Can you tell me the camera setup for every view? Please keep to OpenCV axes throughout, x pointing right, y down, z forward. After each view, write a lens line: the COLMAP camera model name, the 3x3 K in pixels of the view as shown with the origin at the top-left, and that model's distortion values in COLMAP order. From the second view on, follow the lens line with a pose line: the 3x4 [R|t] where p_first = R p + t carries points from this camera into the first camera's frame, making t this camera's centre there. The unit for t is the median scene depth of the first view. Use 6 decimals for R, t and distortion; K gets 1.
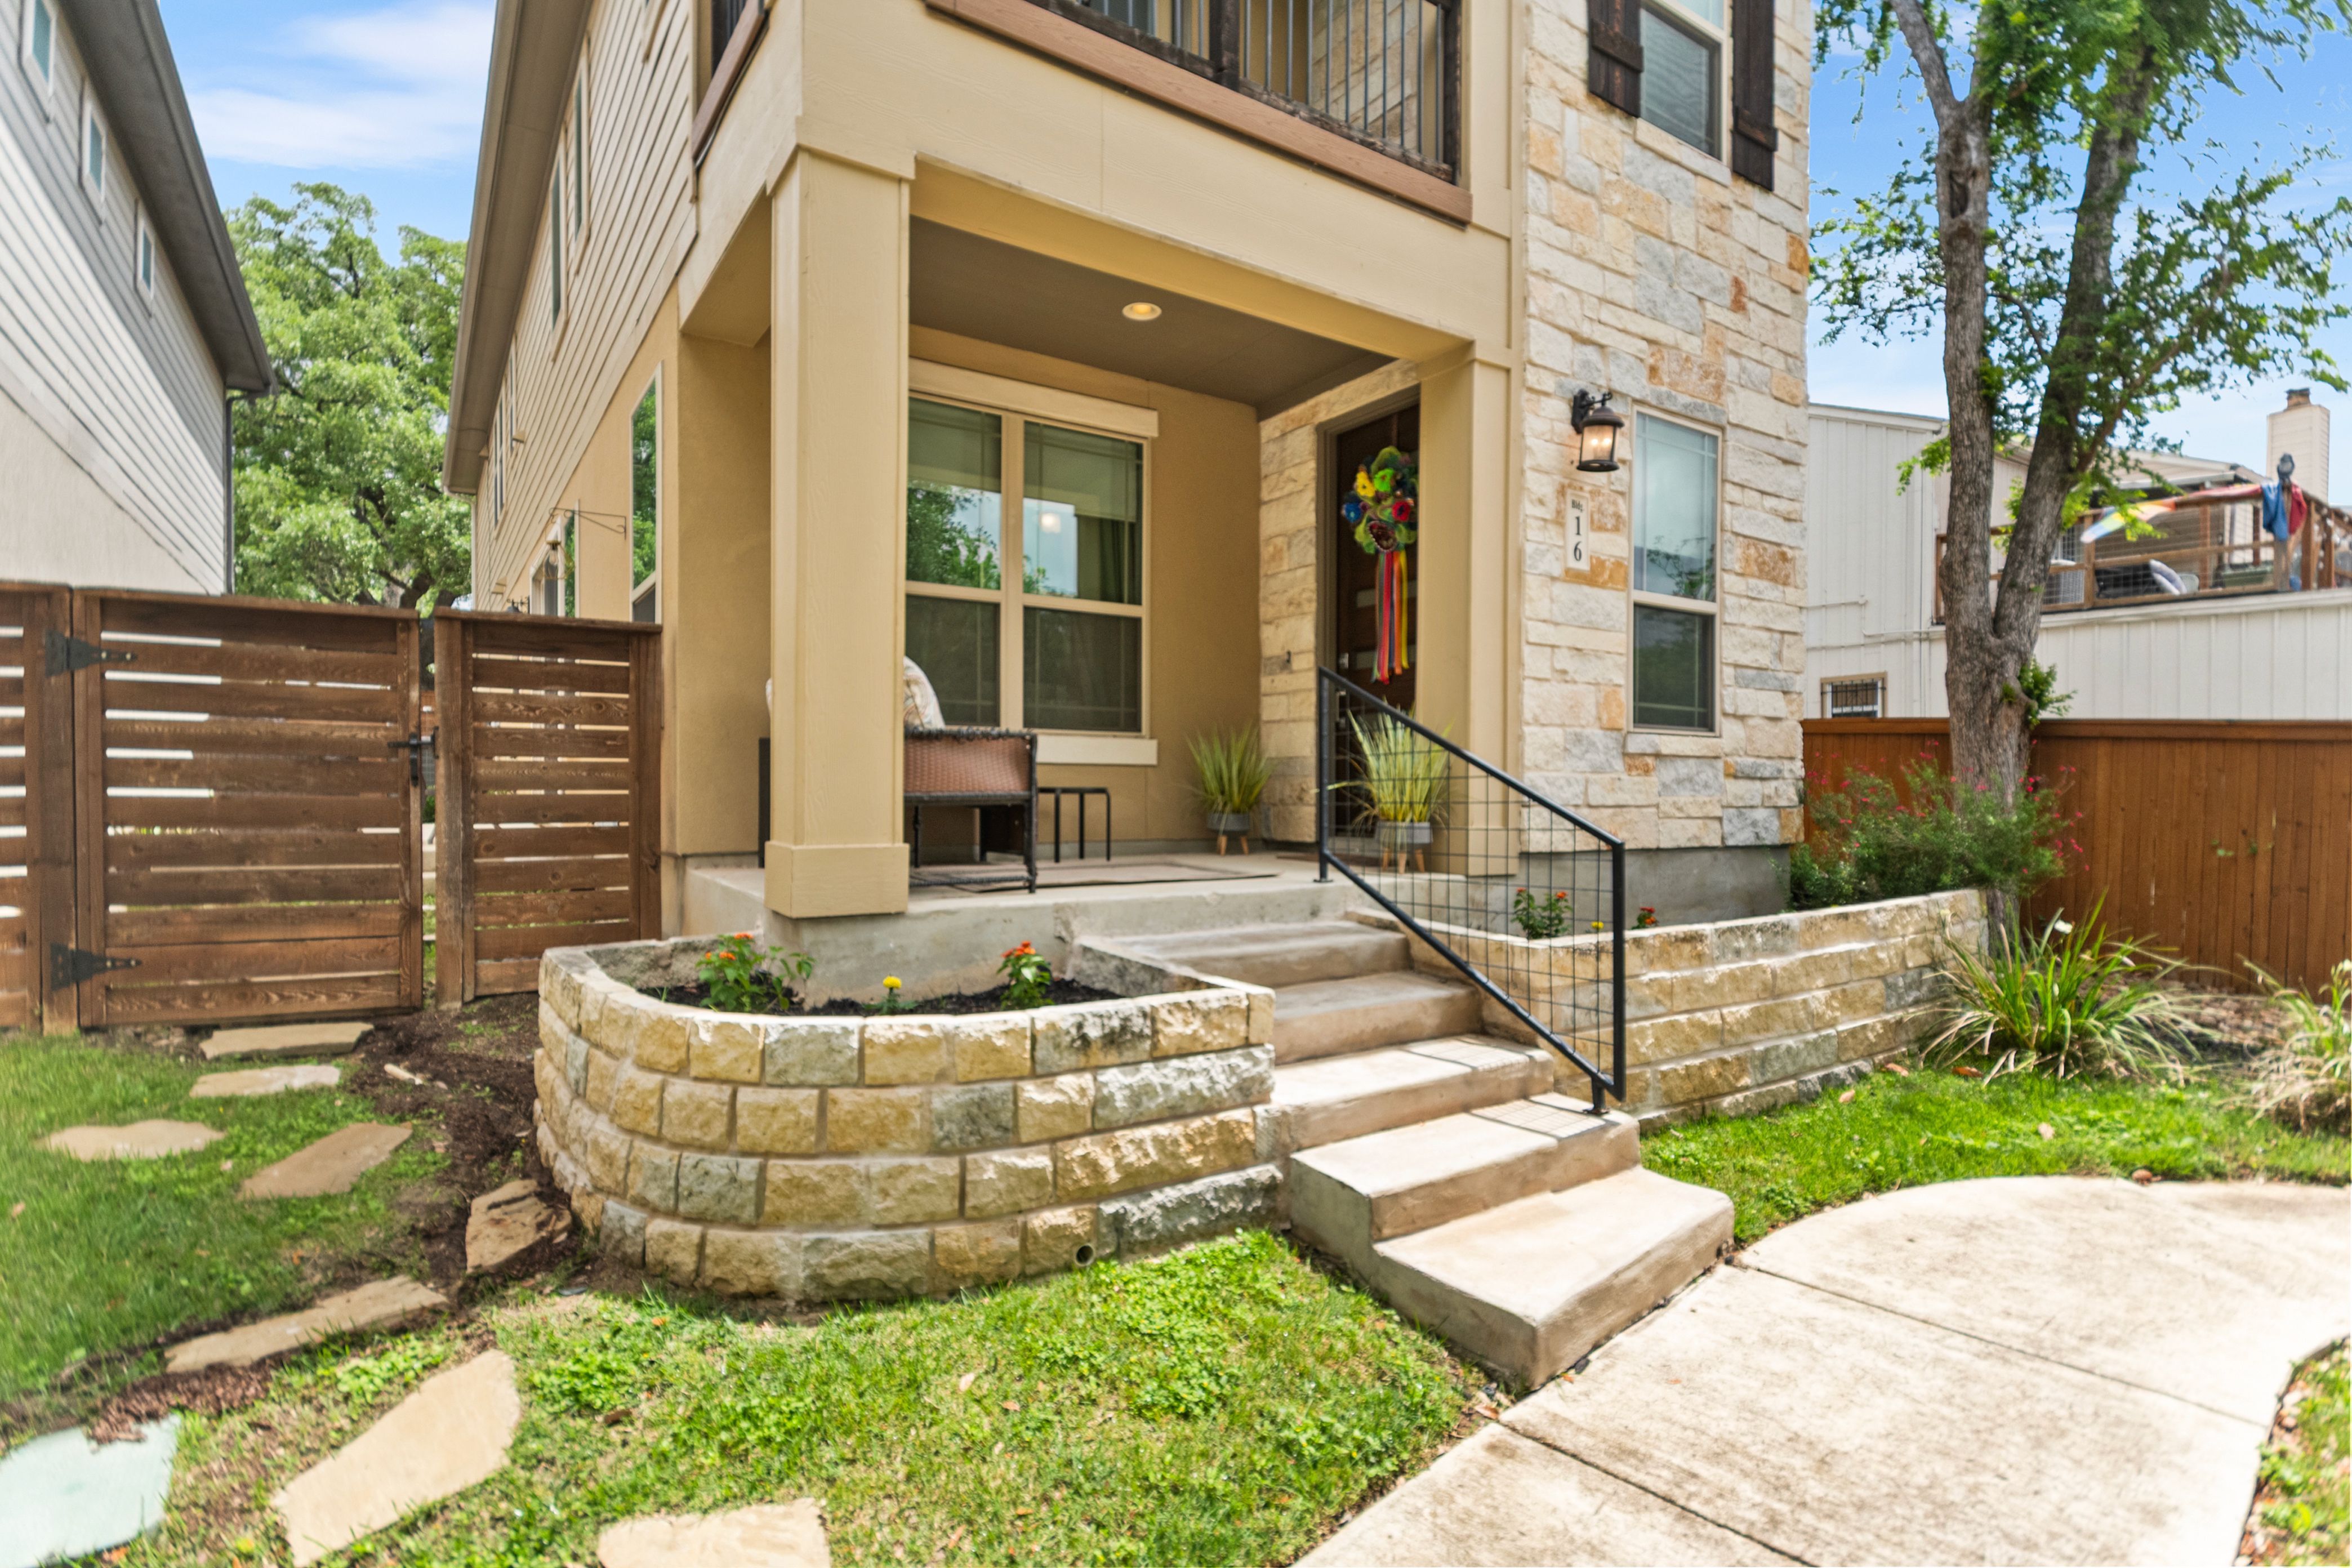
lens RADIAL K [[1158.4, 0, 1172.8], [0, 1158.4, 791.7], [0, 0, 1]] dist [0.012765, 0.000500]
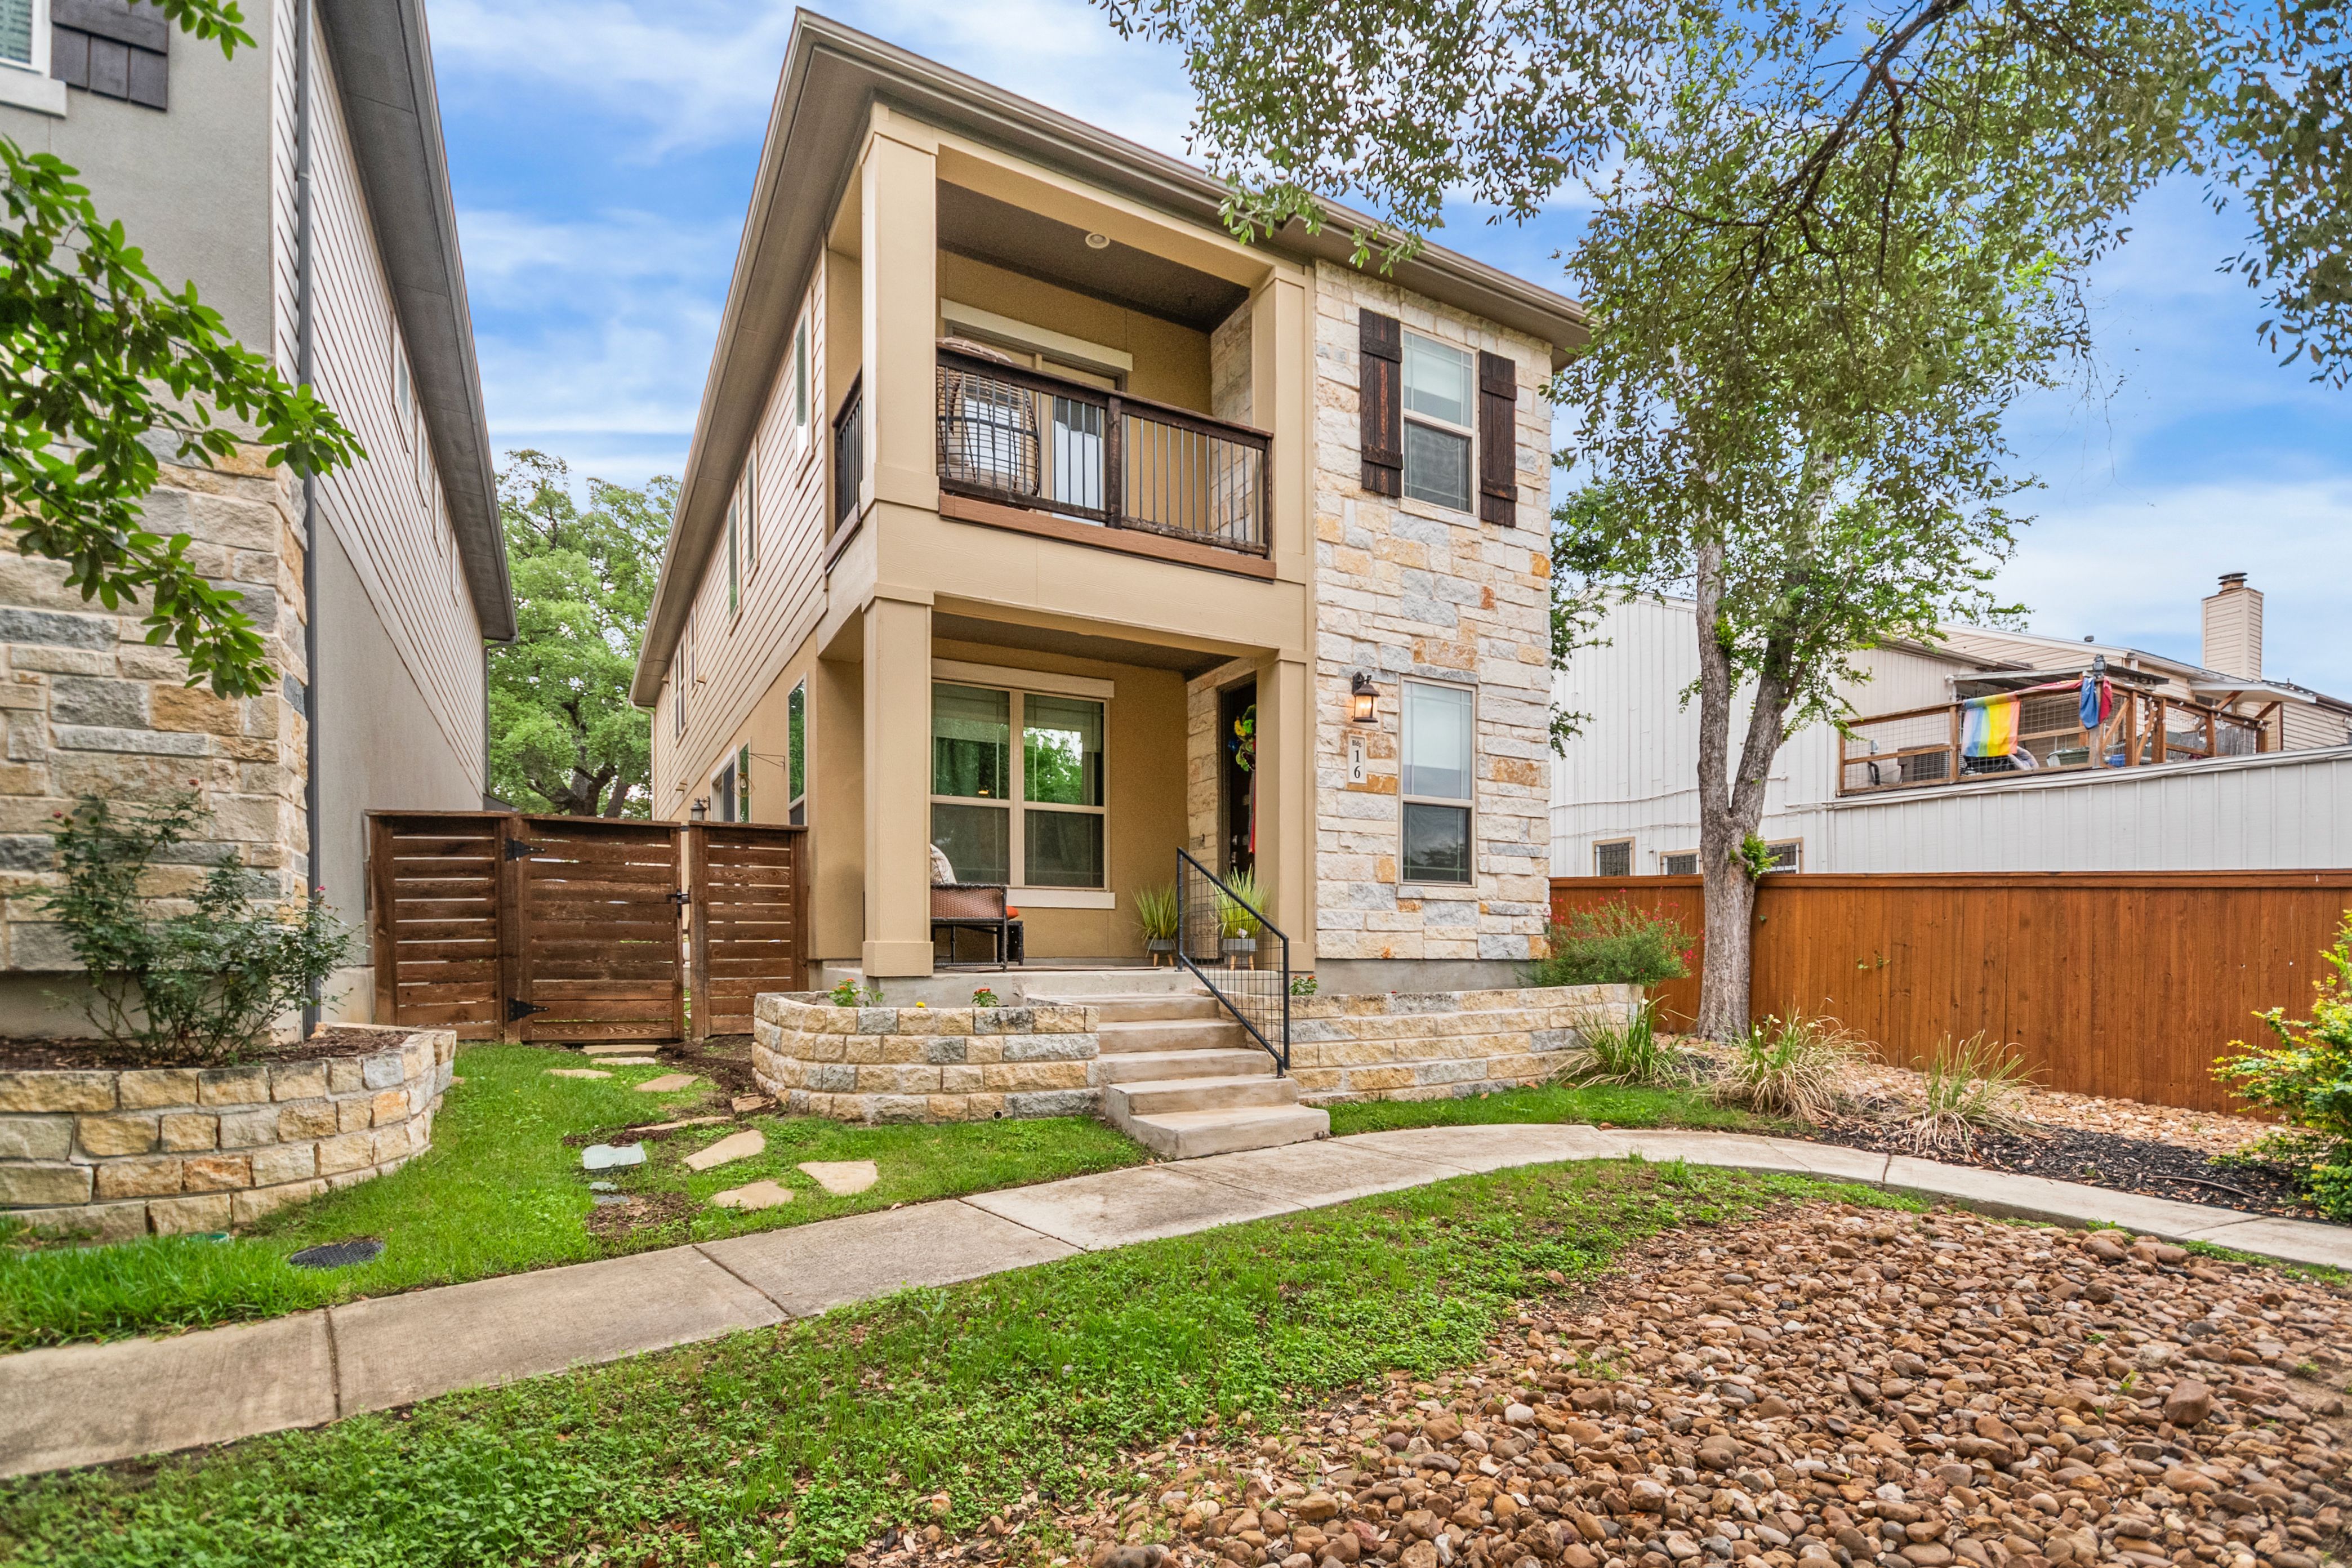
lens RADIAL K [[1136.5, 0, 1184.9], [0, 1136.5, 968.7], [0, 0, 1]] dist [-0.000628, -0.005382]
pose [[0.996552, -0.002184, -0.082943, 0.226800], [0.003061, 0.999941, 0.010445, 0.045908], [0.082915, -0.010663, 0.996500, -0.560885]]
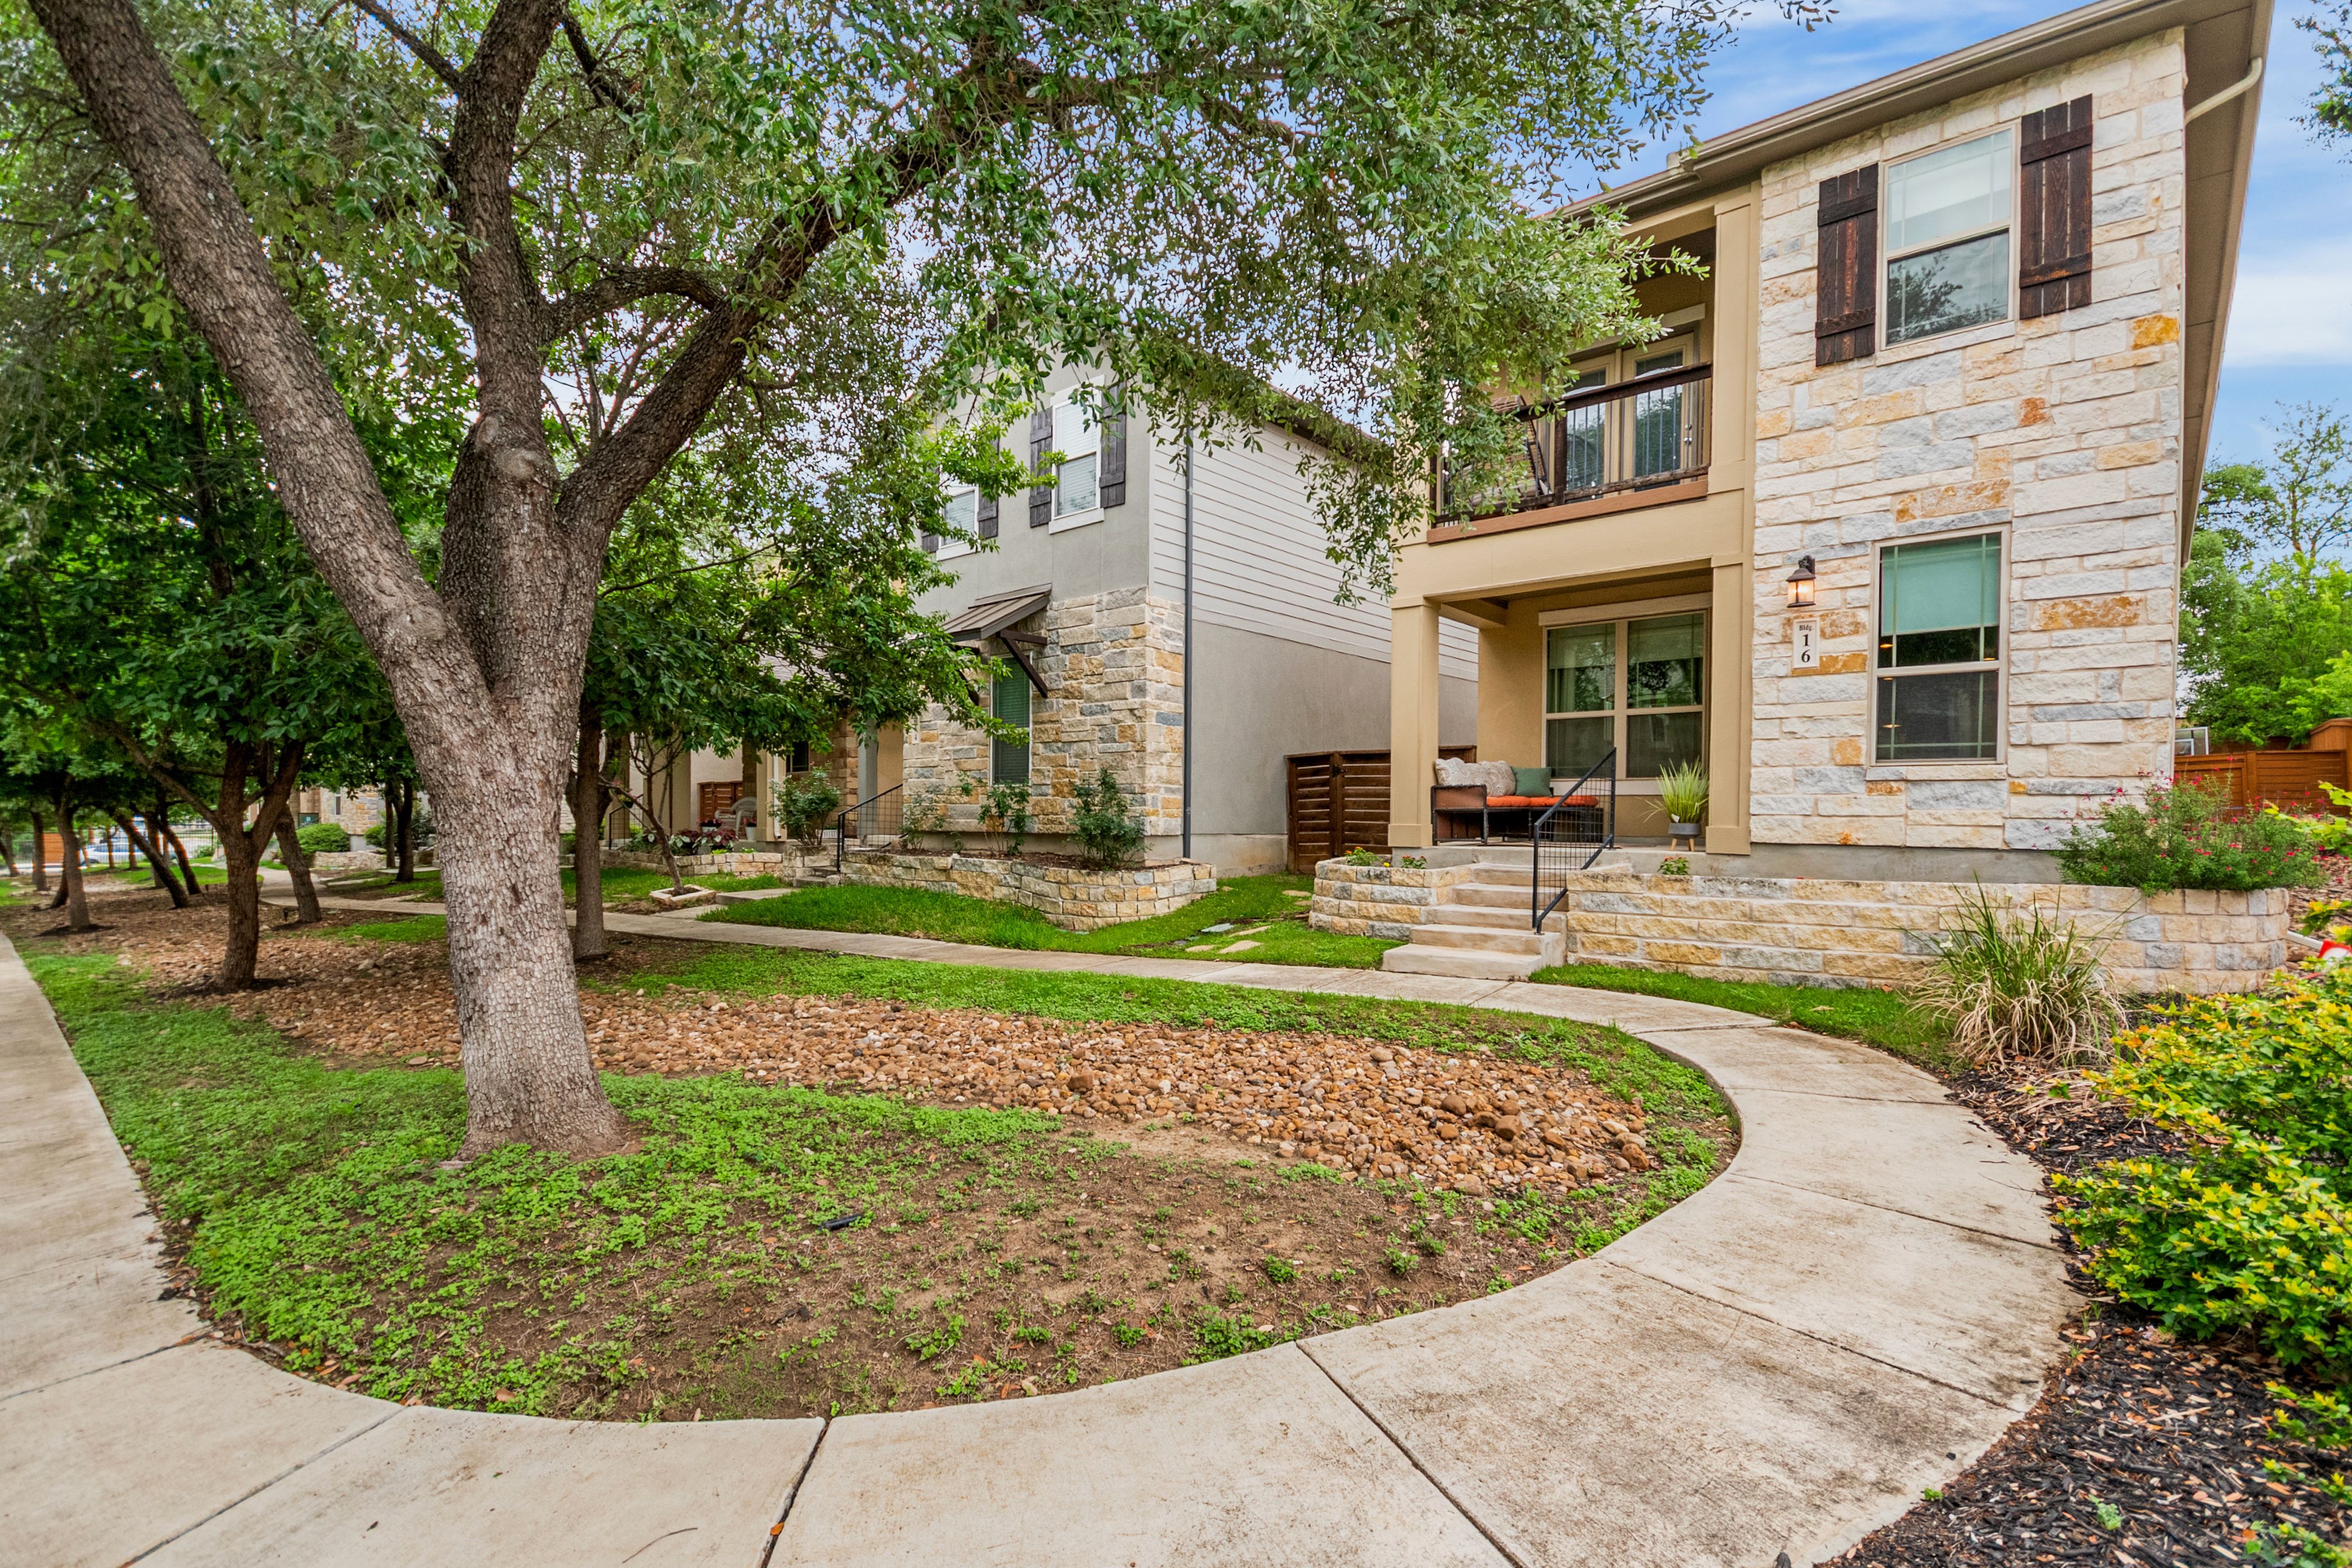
lens RADIAL K [[1082.6, 0, 1189.3], [0, 1082.6, 829.8], [0, 0, 1]] dist [0.000866, 0.000062]
pose [[0.259284, 0.010199, -0.965747, 1.481676], [-0.008315, 0.999931, 0.008328, 0.025306], [0.965765, 0.005871, 0.259351, -0.193232]]
